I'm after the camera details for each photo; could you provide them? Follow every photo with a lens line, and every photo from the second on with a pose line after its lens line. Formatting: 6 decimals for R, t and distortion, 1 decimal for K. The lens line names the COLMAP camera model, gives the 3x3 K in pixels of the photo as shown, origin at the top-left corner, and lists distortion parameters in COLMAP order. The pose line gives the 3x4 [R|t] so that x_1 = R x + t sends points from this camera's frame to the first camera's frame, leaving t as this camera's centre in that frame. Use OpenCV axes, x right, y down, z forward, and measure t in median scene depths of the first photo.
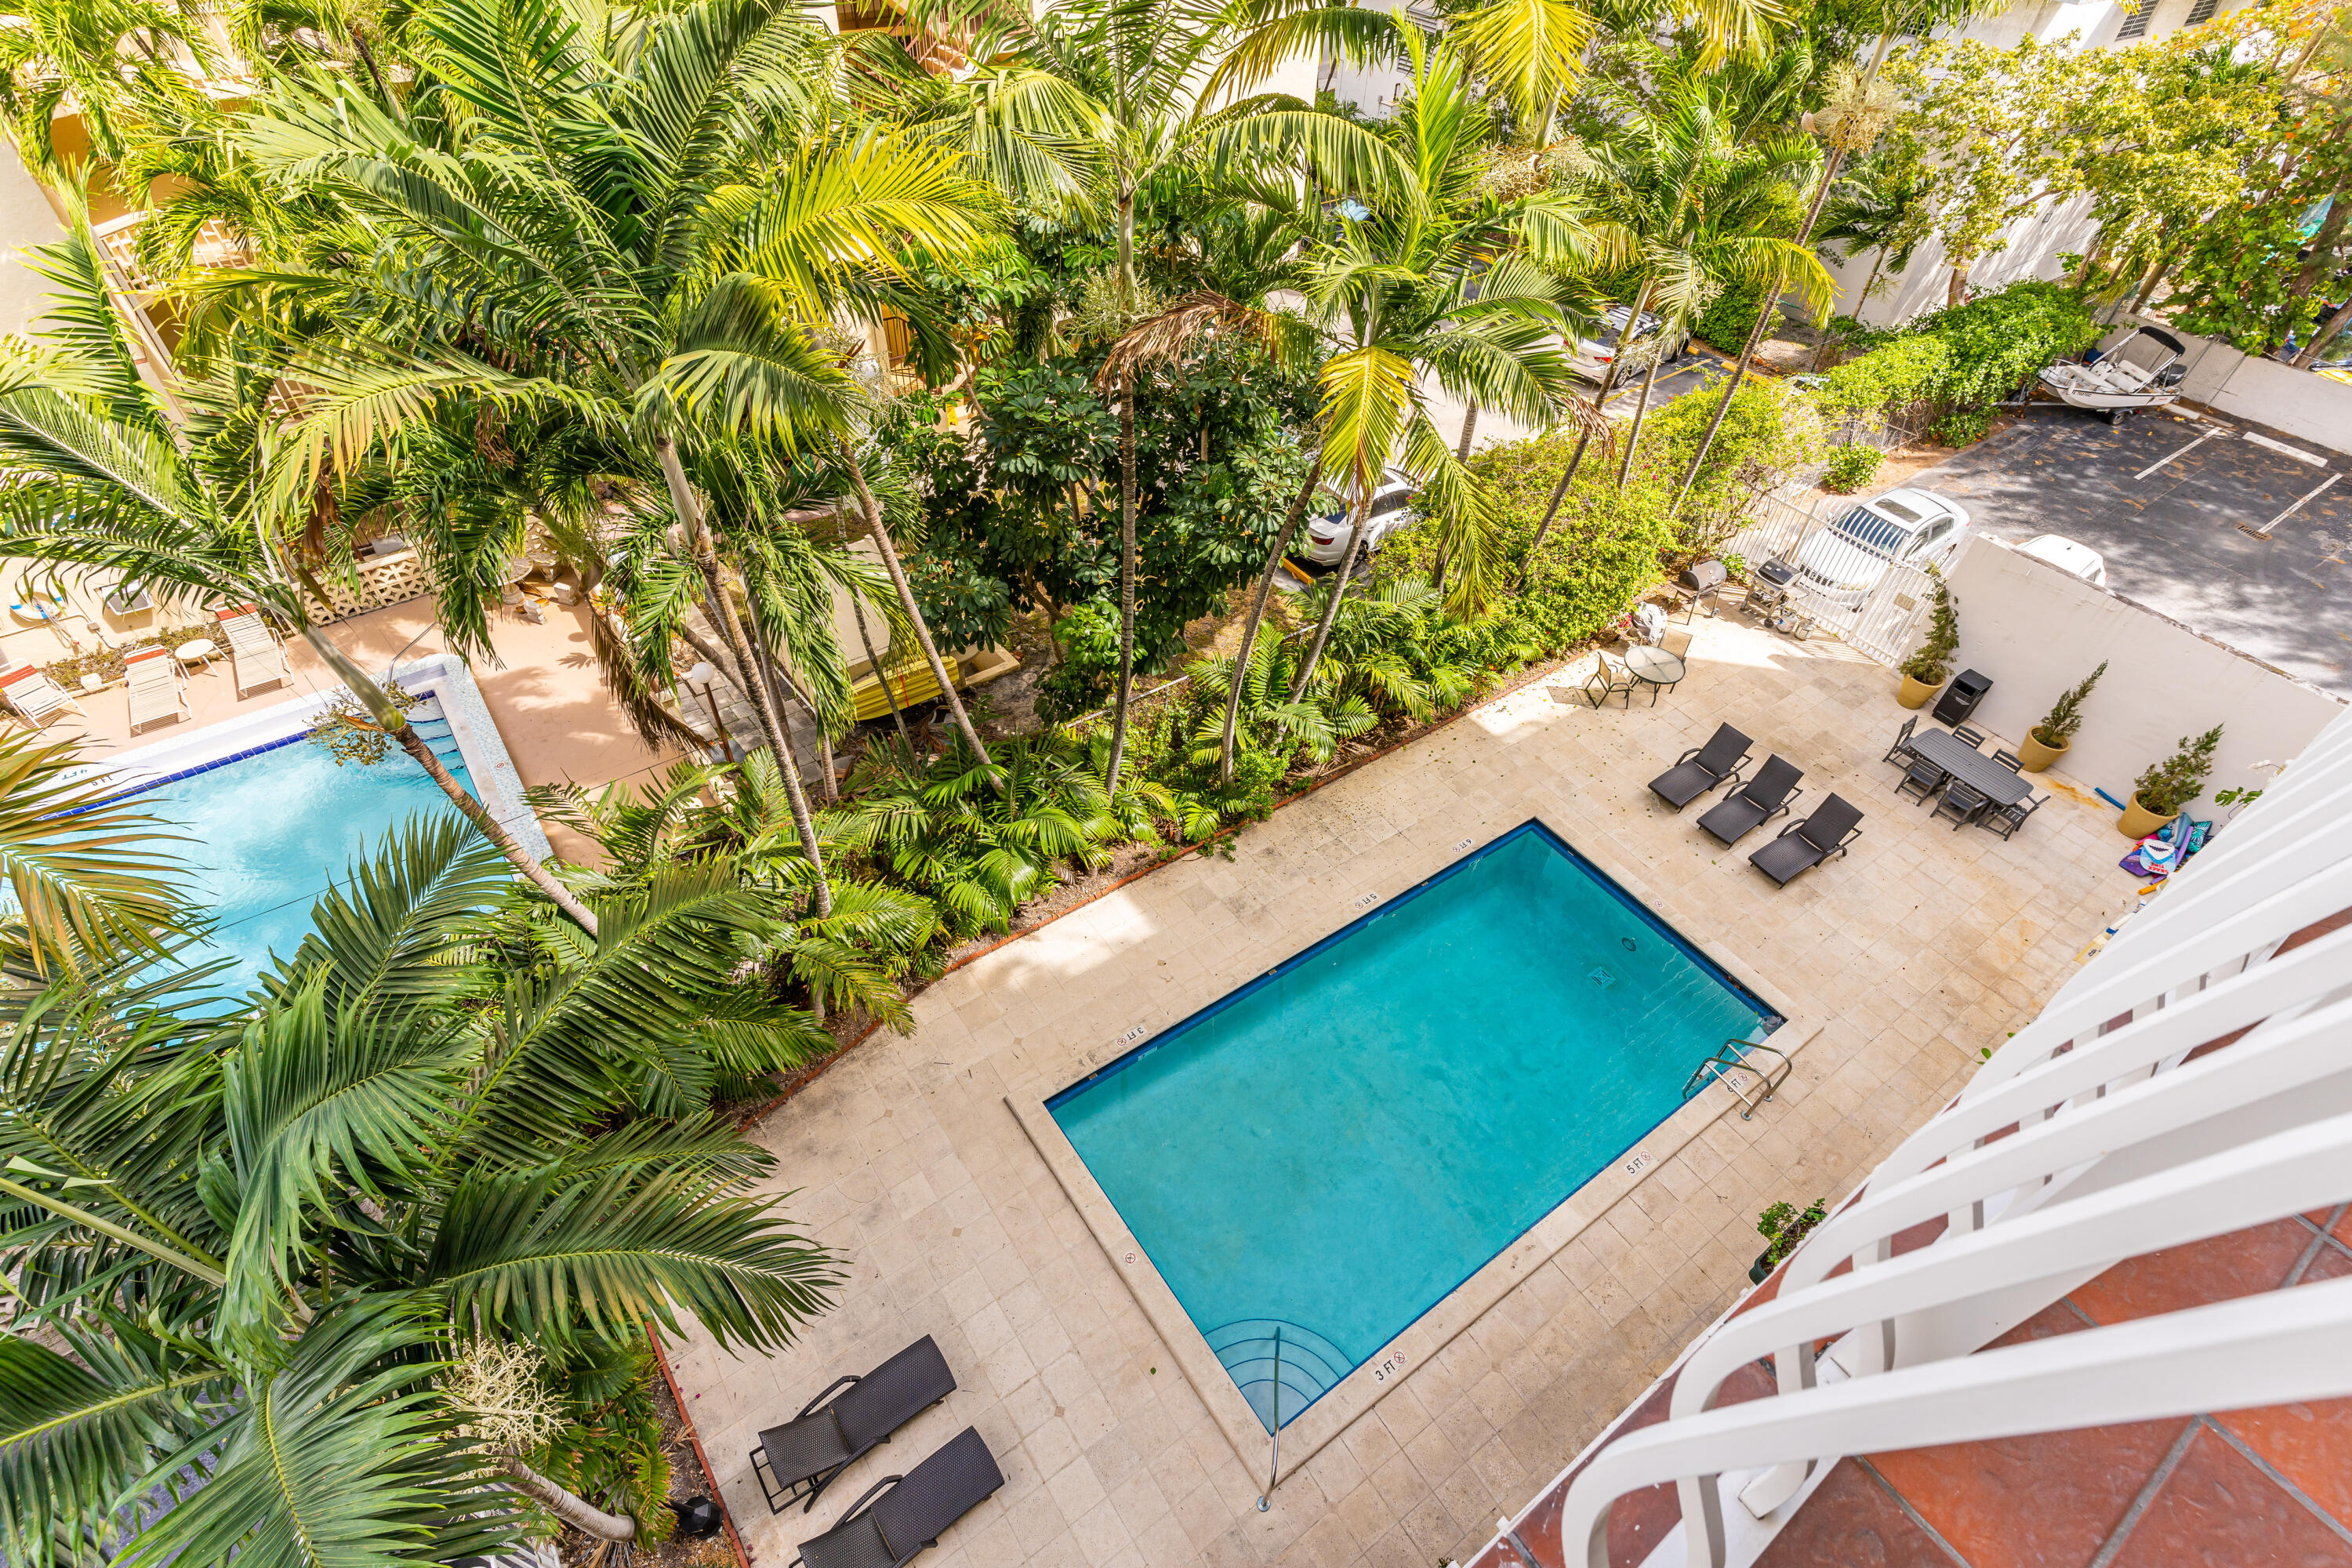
lens RADIAL K [[1125.1, 0, 1192.2], [0, 1125.1, 770.2], [0, 0, 1]] dist [0.003841, 0.000728]
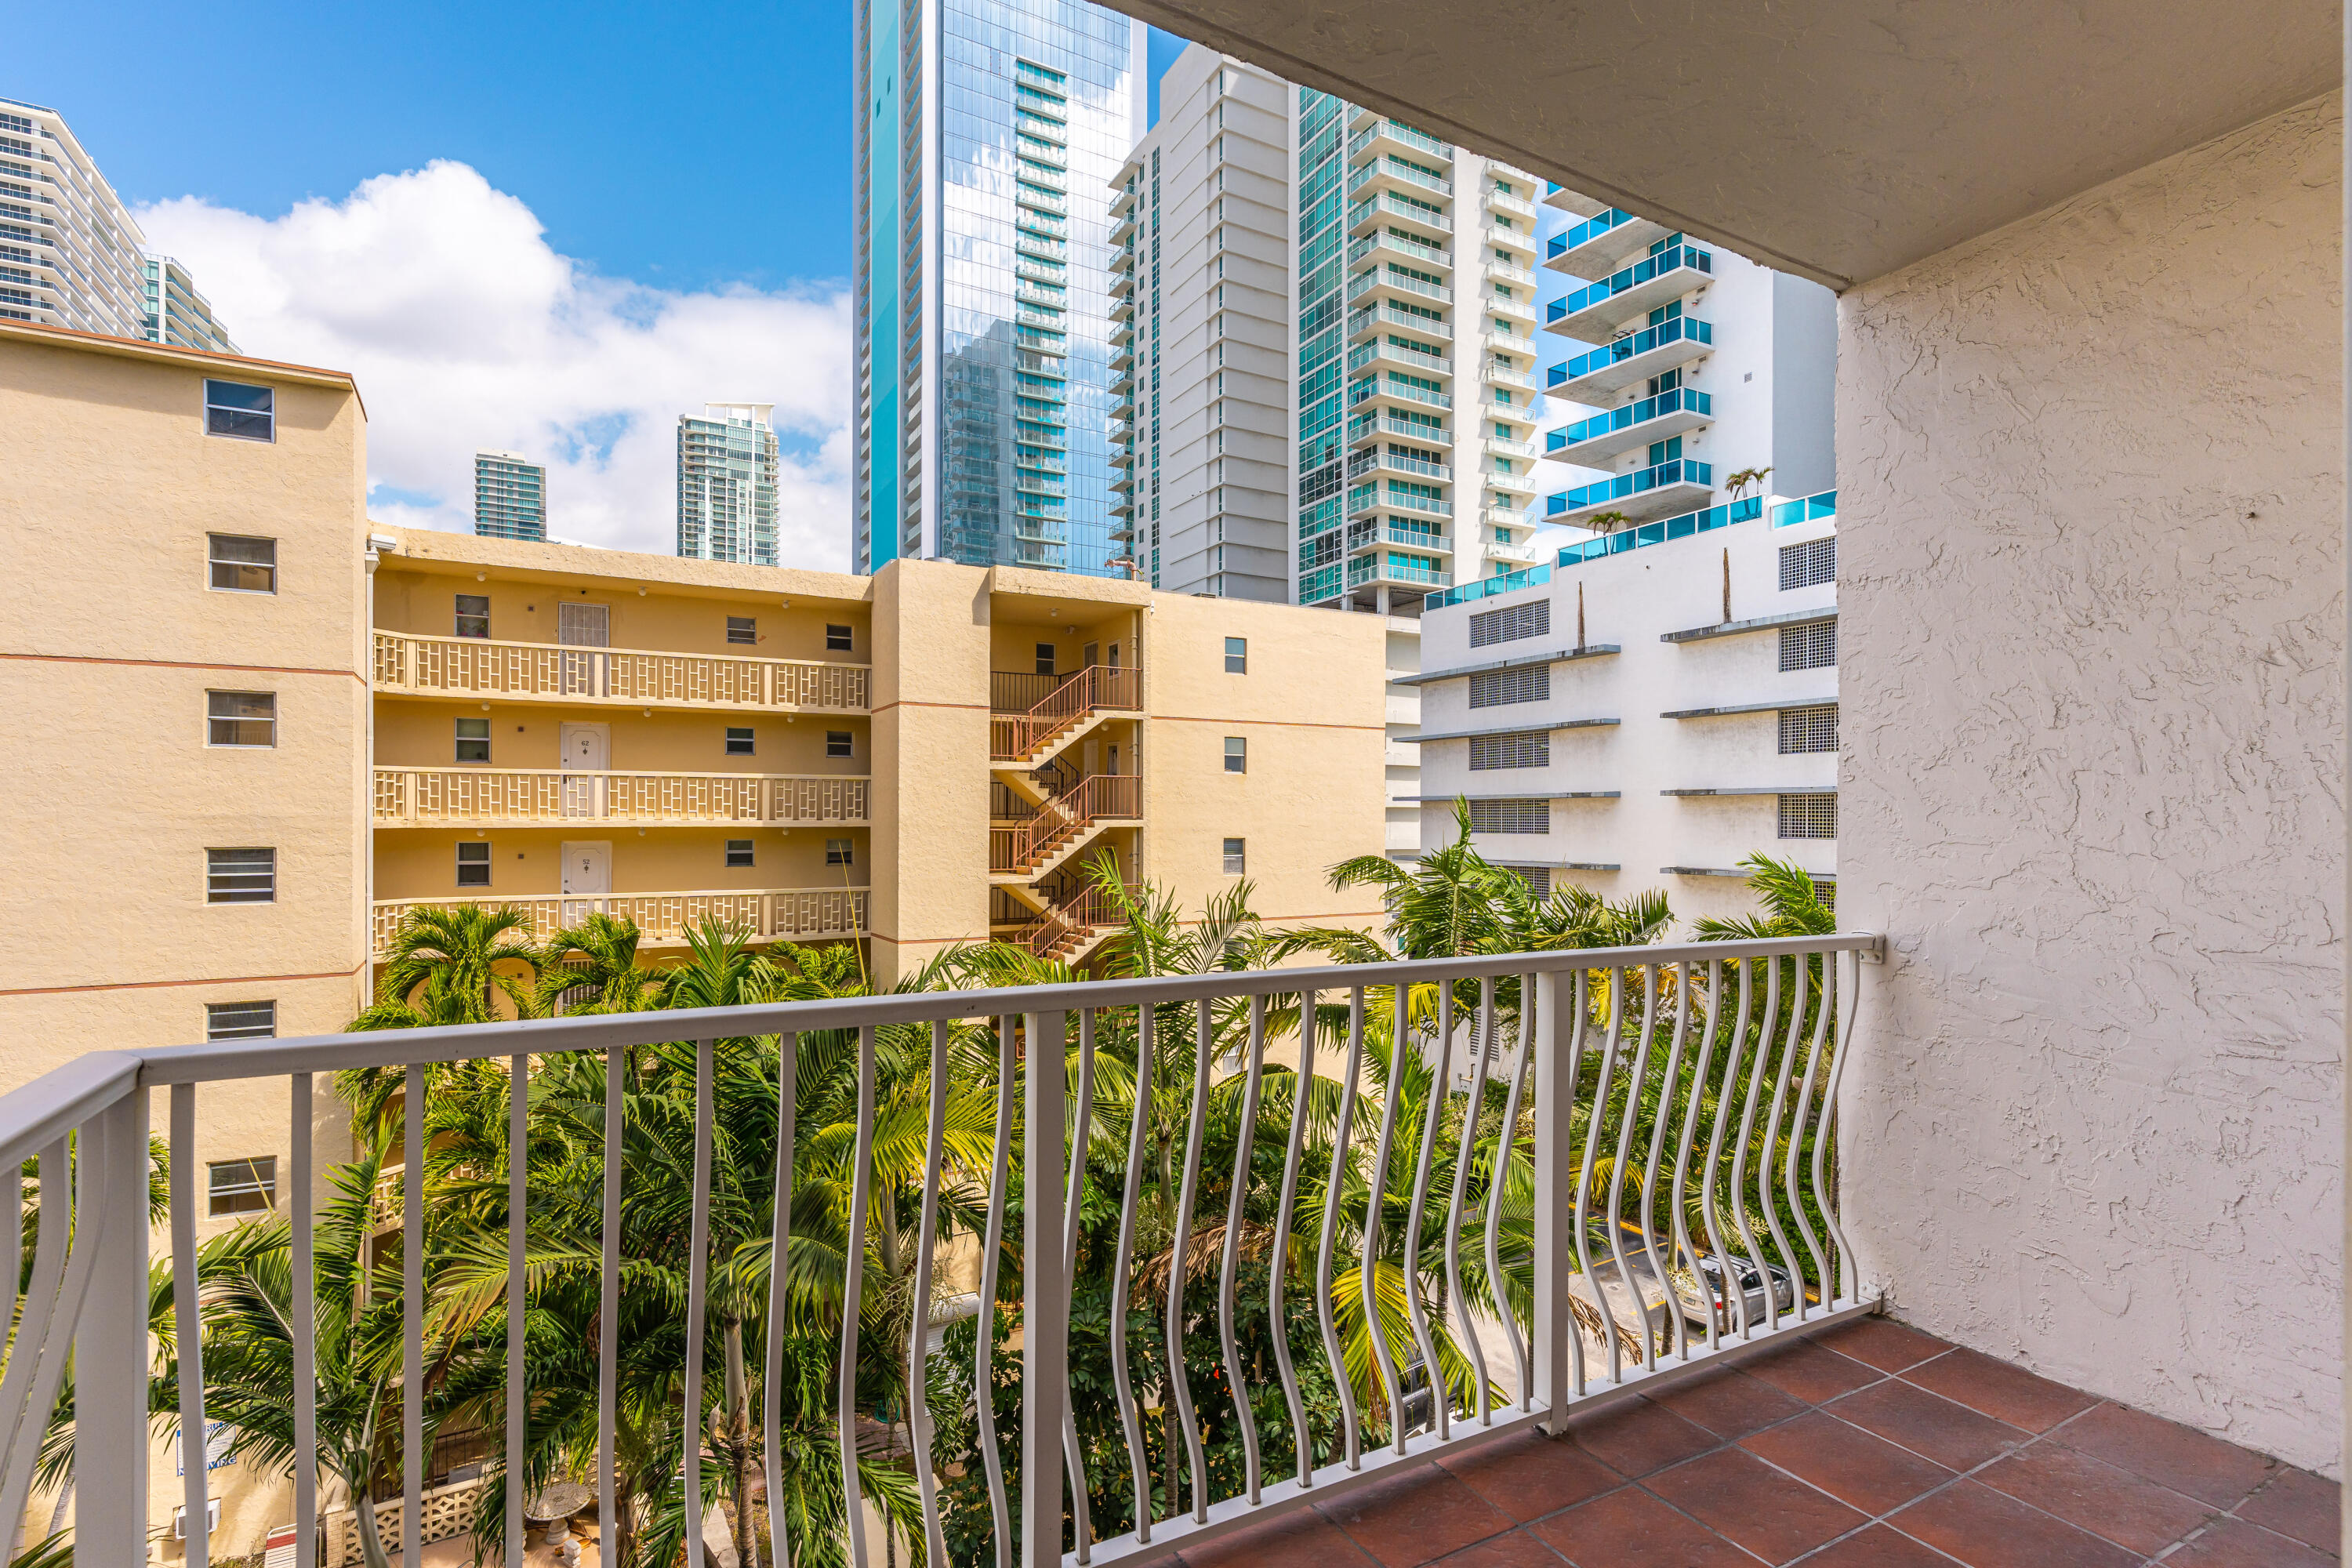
lens RADIAL K [[1125.1, 0, 1168.9], [0, 1125.1, 814.4], [0, 0, 1]] dist [0.003841, 0.000728]
pose [[0.992183, -0.029860, -0.121170, 0.106982], [-0.062706, 0.720194, -0.690933, 0.081427], [0.107897, 0.693130, 0.712691, -0.112487]]
